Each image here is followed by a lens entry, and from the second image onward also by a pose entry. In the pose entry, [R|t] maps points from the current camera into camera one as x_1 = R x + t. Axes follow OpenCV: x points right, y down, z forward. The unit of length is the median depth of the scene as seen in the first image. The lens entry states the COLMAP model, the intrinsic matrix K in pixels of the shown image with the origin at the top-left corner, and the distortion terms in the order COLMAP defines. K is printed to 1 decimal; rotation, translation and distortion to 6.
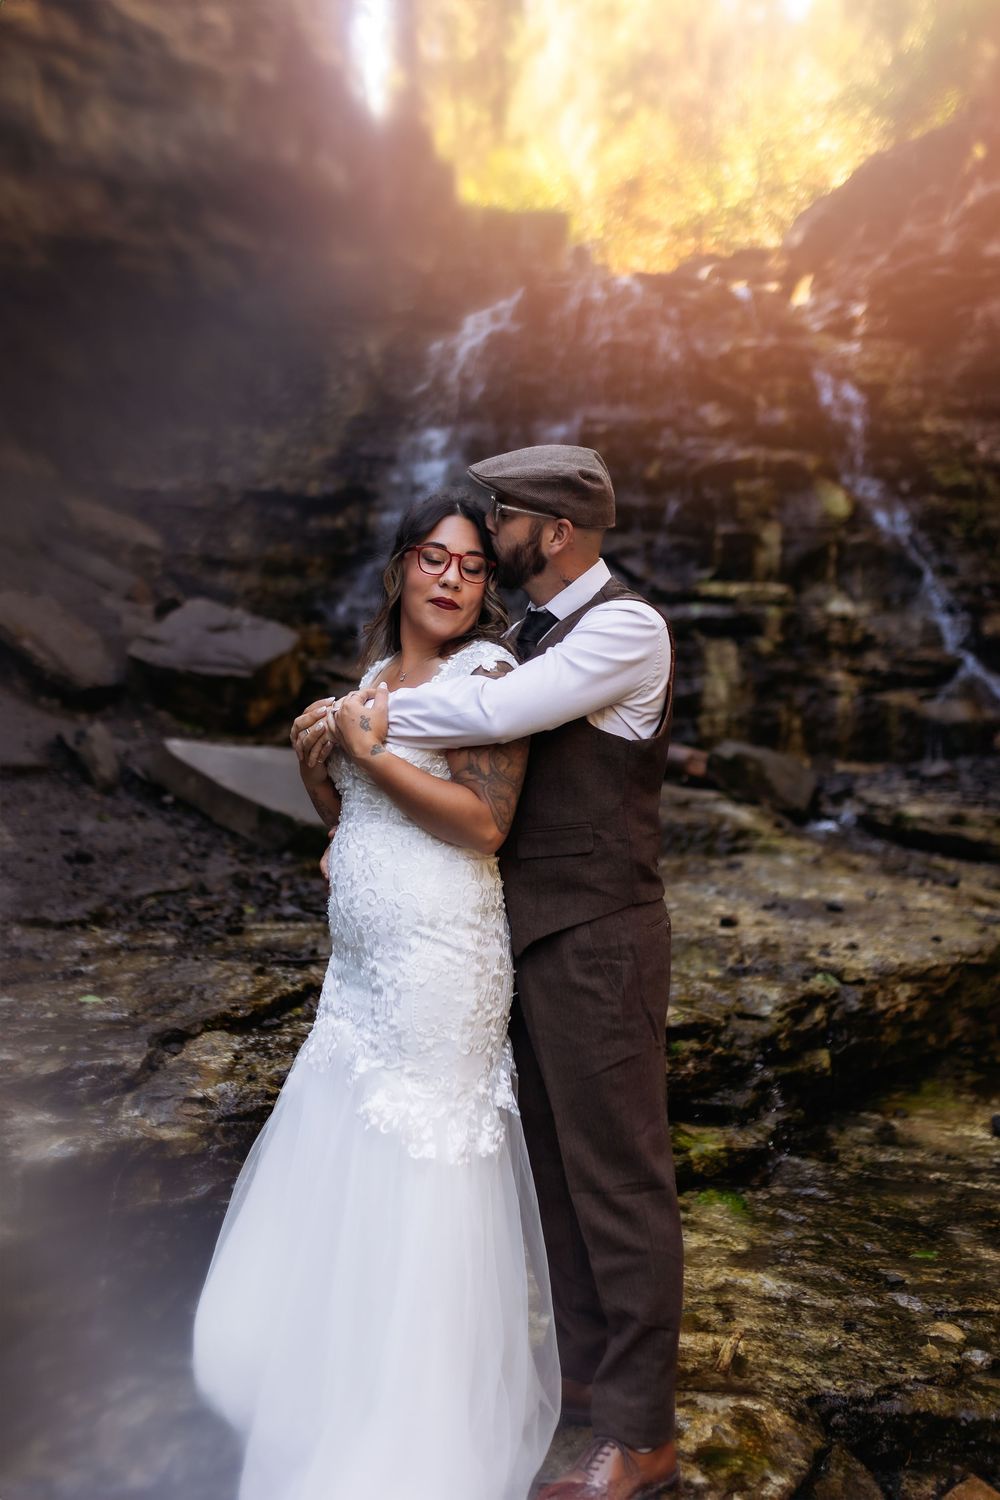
lens RADIAL K [[1449.0, 0, 511.4], [0, 1449.0, 752.8], [0, 0, 1]] dist [0.023120, 0.000000]
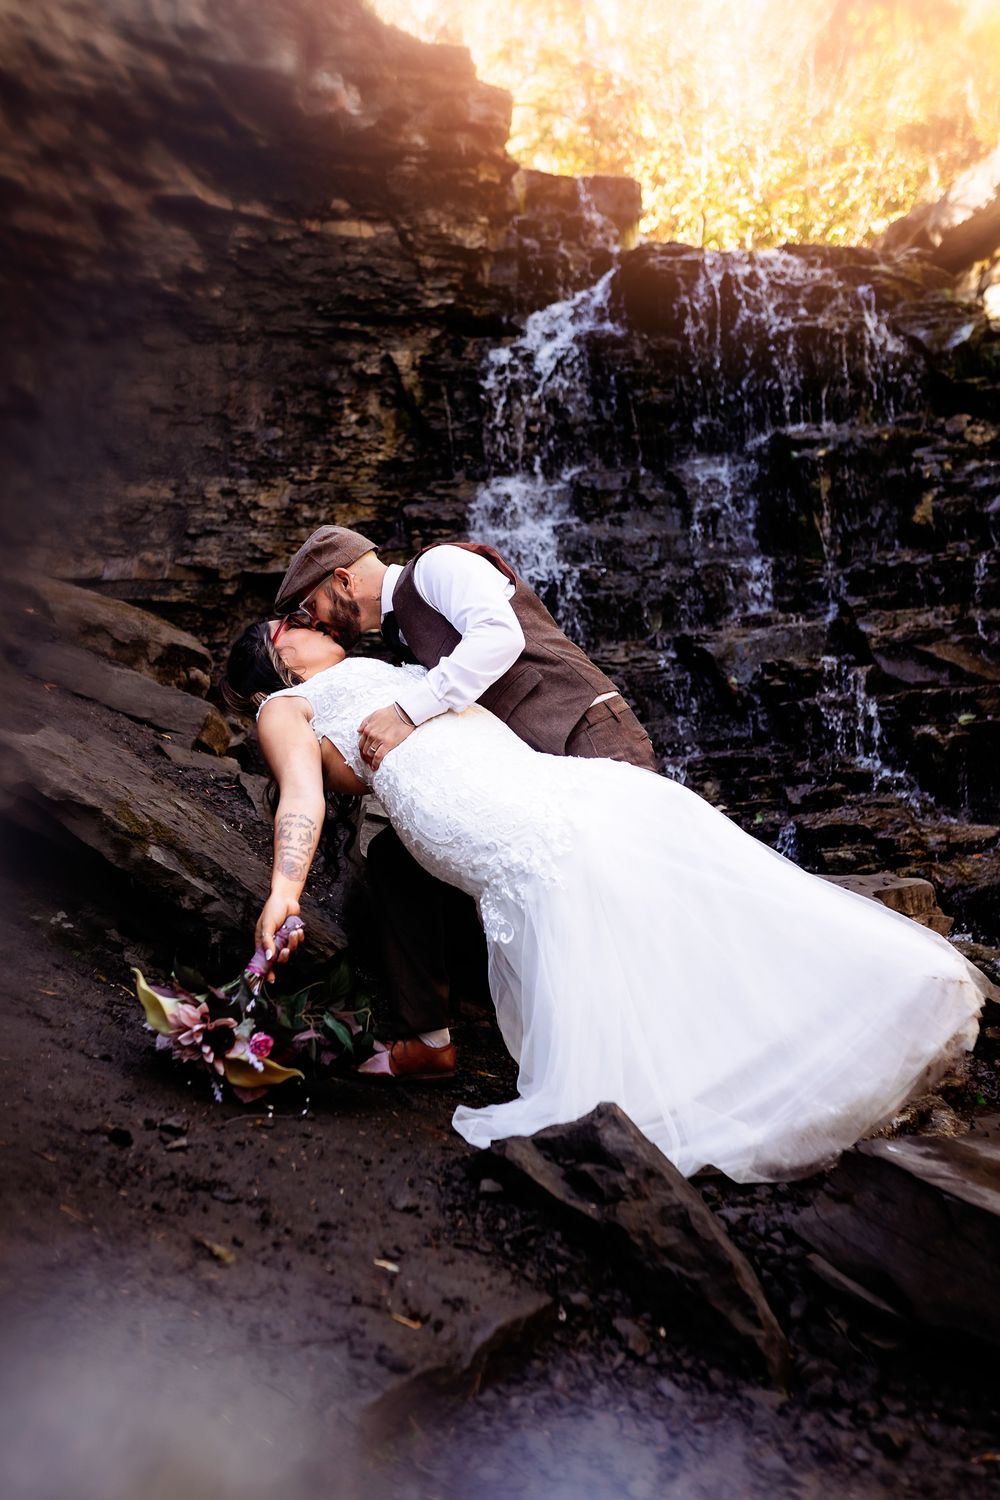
lens RADIAL K [[1570.6, 0, 488.0], [0, 1570.6, 737.5], [0, 0, 1]] dist [0.036602, 0.000000]
pose [[0.987141, -0.057266, 0.149239, -0.268161], [0.074523, 0.990827, -0.112733, -0.044877], [-0.141415, 0.122405, 0.982354, 0.495614]]
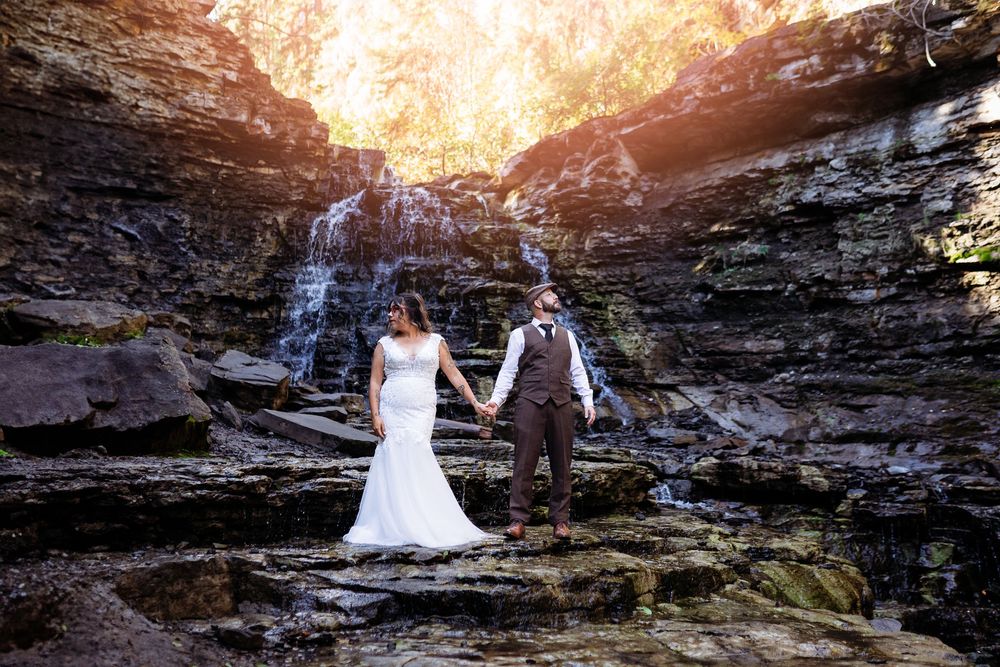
lens RADIAL K [[1047.1, 0, 499.2], [0, 1047.1, 331.4], [0, 0, 1]] dist [0.036602, 0.000000]
pose [[0.975215, 0.016242, 0.220662, -0.180059], [0.017466, 0.988539, -0.149954, 0.088844], [-0.220569, 0.150092, 0.963754, -0.453532]]
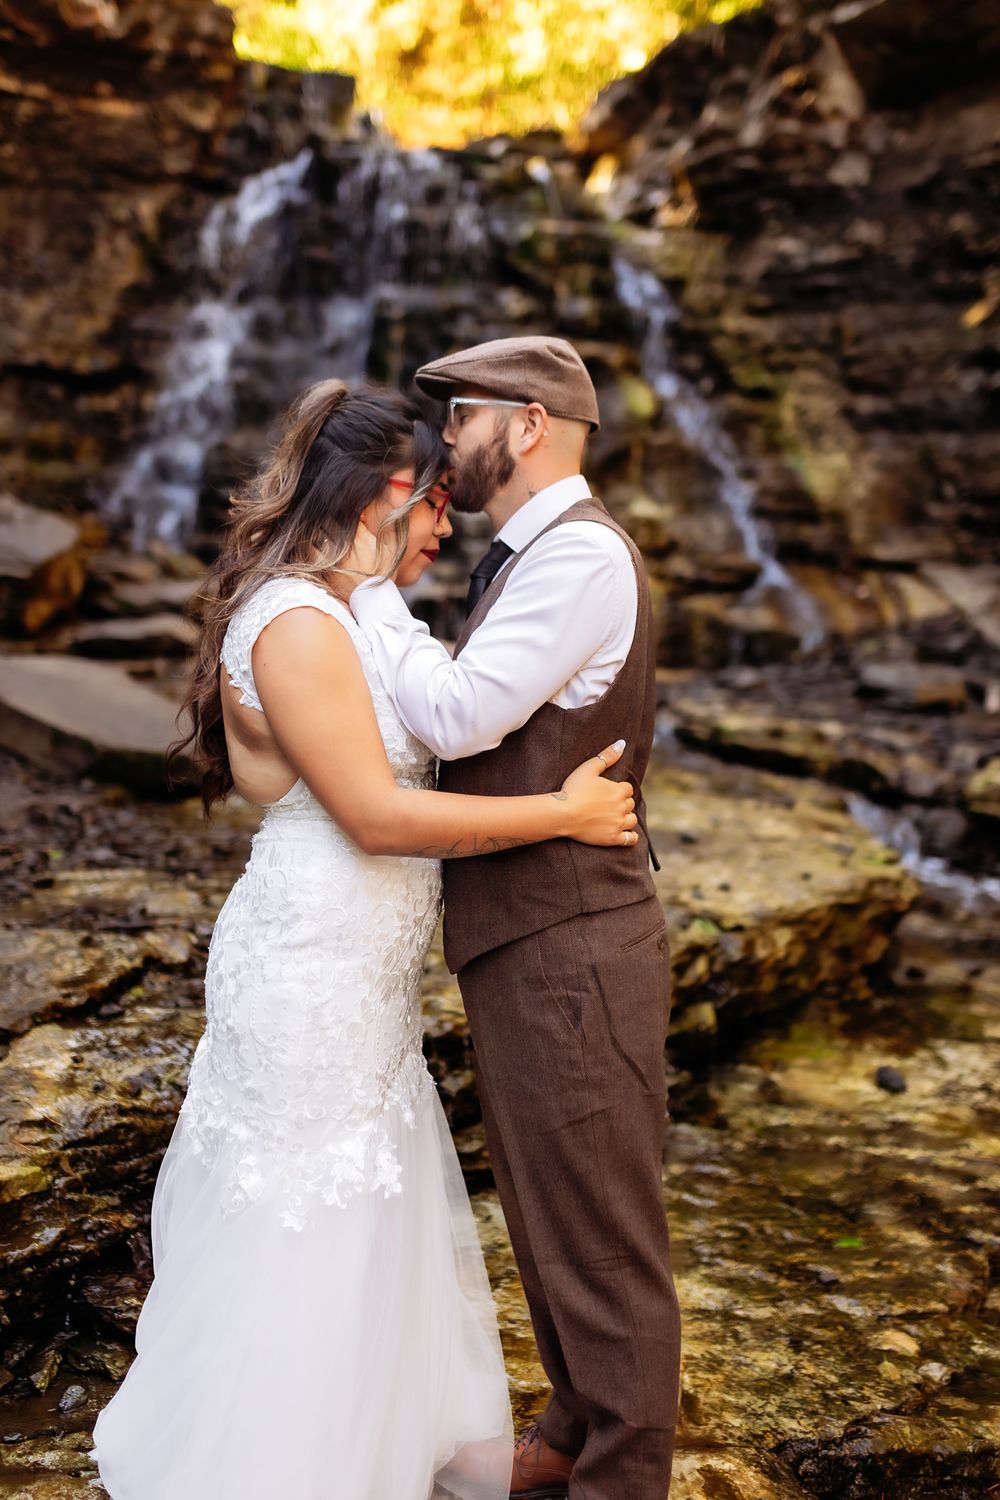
lens RADIAL K [[1449.8, 0, 490.5], [0, 1449.8, 755.7], [0, 0, 1]] dist [0.007828, 0.000000]
pose [[0.988834, -0.002020, 0.149010, -0.026463], [-0.009338, 0.997103, 0.075483, -0.010133], [-0.148730, -0.076032, 0.985951, 0.053076]]
